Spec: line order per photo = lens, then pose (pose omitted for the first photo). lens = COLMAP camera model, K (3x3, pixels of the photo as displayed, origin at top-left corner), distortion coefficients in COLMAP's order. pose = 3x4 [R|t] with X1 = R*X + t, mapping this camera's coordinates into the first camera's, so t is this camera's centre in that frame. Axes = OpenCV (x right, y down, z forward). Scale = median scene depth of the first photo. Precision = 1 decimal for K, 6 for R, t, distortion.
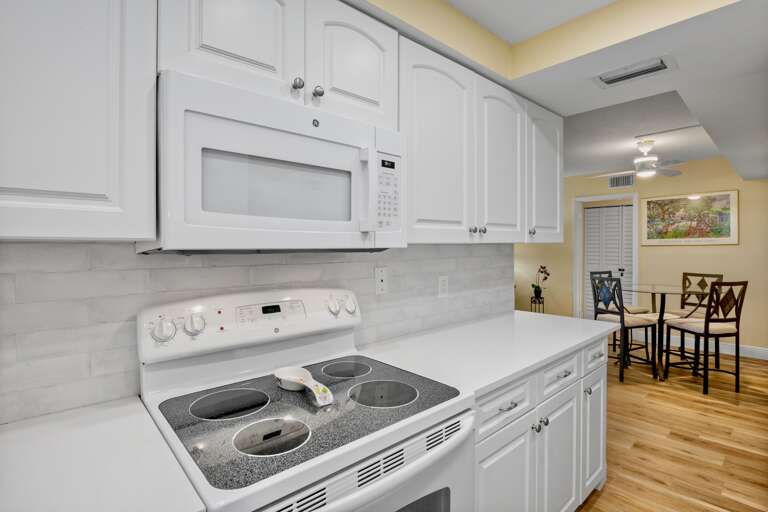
lens RADIAL K [[382.4, 0, 384.4], [0, 382.4, 253.5], [0, 0, 1]] dist [-0.023989, 0.001285]
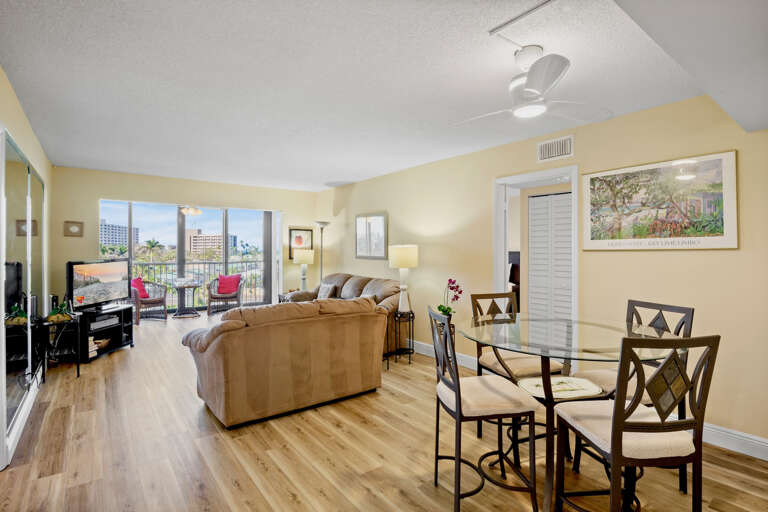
lens RADIAL K [[382.4, 0, 385.3], [0, 382.4, 249.3], [0, 0, 1]] dist [-0.023989, 0.001285]
pose [[0.996743, 0.004300, -0.080532, 0.440737], [-0.005758, 0.999823, -0.017883, -0.010284], [0.080441, 0.018289, 0.996592, 0.382538]]
